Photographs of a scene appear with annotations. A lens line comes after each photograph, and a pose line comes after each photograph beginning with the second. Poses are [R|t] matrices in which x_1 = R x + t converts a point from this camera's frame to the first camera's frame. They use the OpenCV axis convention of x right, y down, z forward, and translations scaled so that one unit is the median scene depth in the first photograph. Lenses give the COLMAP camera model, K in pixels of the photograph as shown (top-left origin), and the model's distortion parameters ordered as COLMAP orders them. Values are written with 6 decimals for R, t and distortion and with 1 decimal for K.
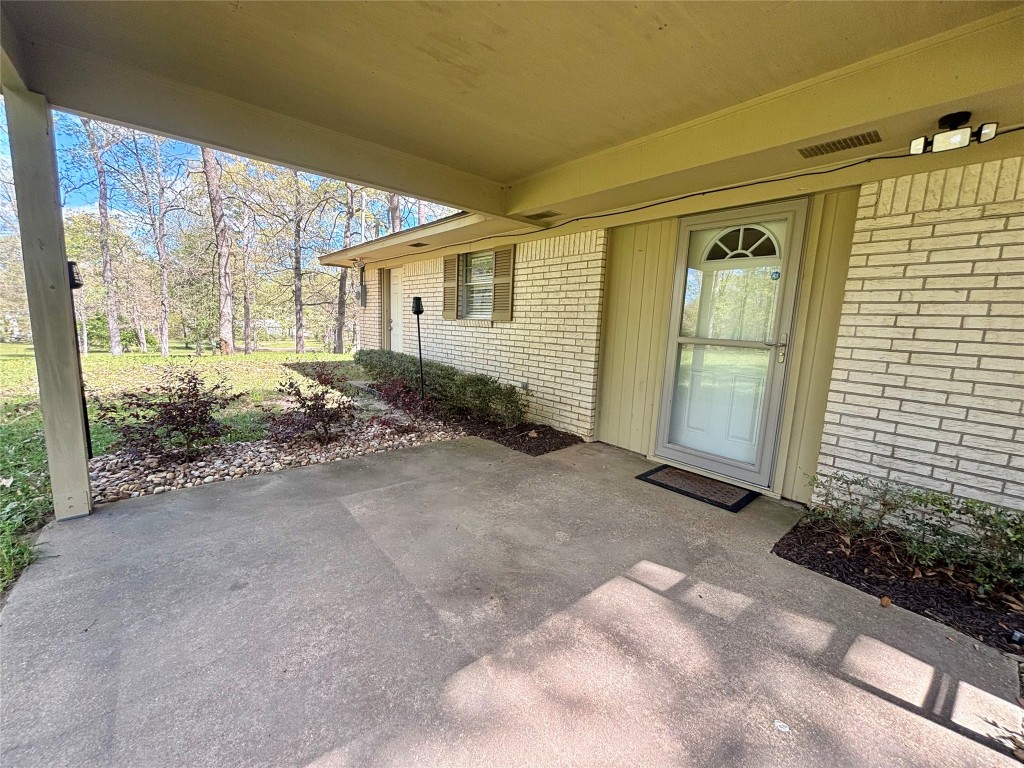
lens RADIAL K [[409.3, 0, 512.0], [0, 409.3, 384.0], [0, 0, 1]] dist [0.001469, 0.000266]
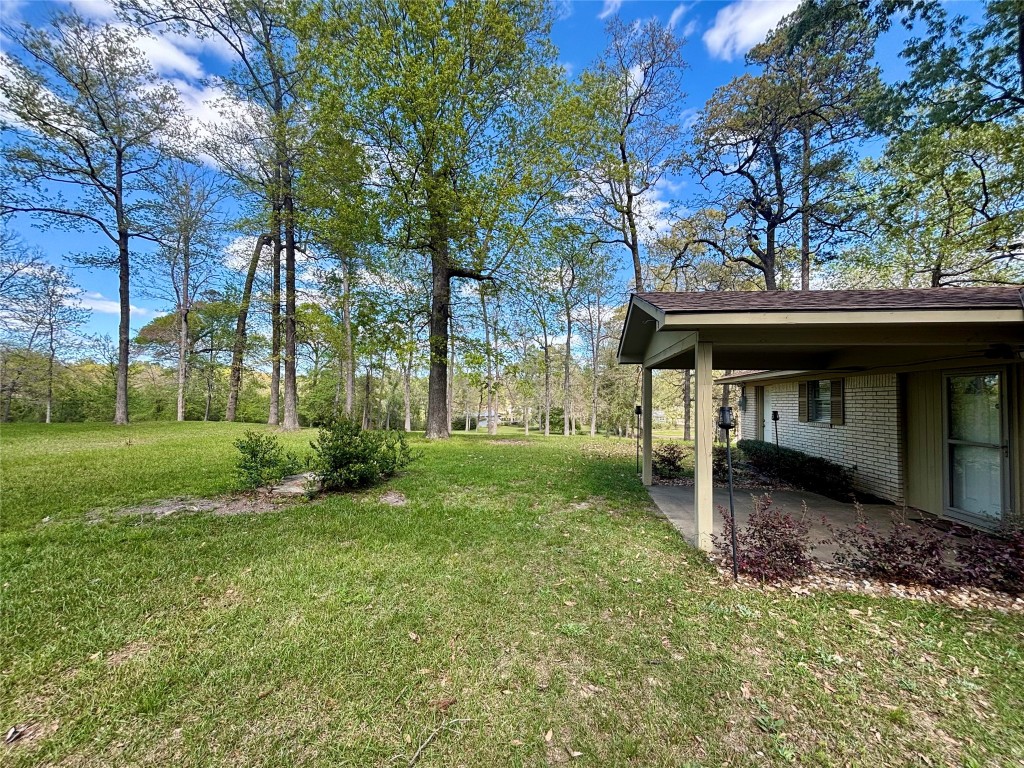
lens RADIAL K [[405.3, 0, 520.2], [0, 405.3, 384.3], [0, 0, 1]] dist [-0.001247, -0.000182]
pose [[0.659109, -0.057990, -0.749809, 0.370754], [-0.104883, 0.980191, -0.168003, 0.089355], [0.744698, 0.189375, 0.639970, -0.992098]]
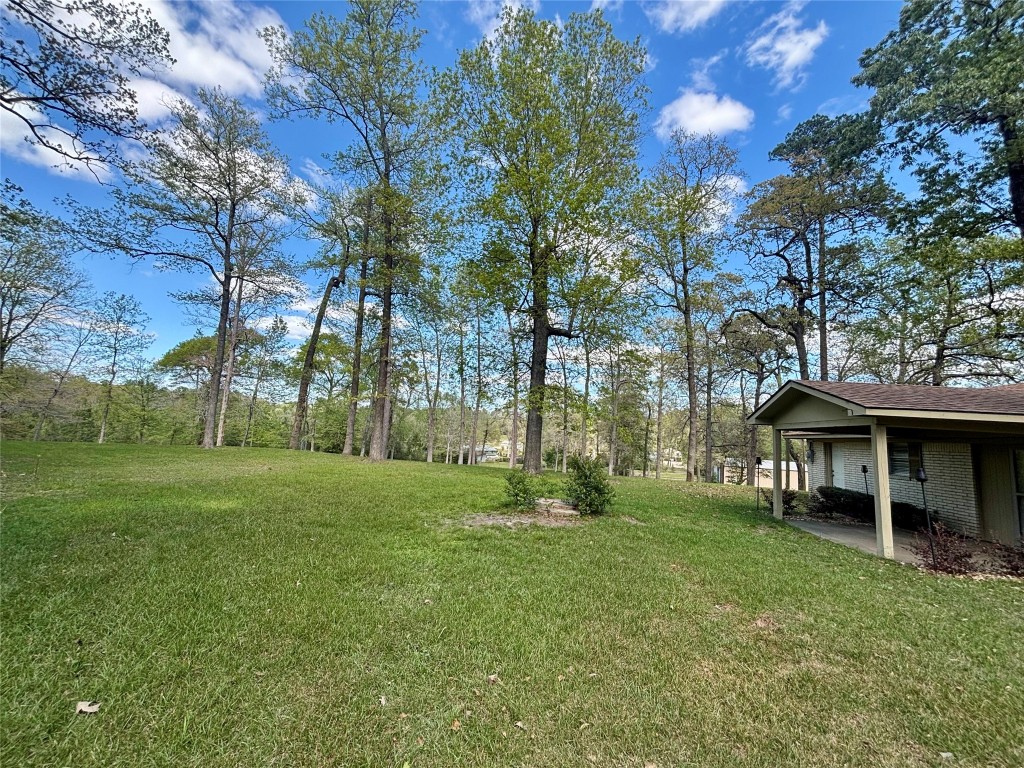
lens RADIAL K [[409.3, 0, 512.0], [0, 409.3, 384.0], [0, 0, 1]] dist [0.001469, 0.000266]
pose [[0.683422, -0.090758, -0.724360, 0.133019], [-0.140913, 0.957181, -0.252879, 0.219216], [0.716294, 0.274895, 0.641370, -2.071037]]
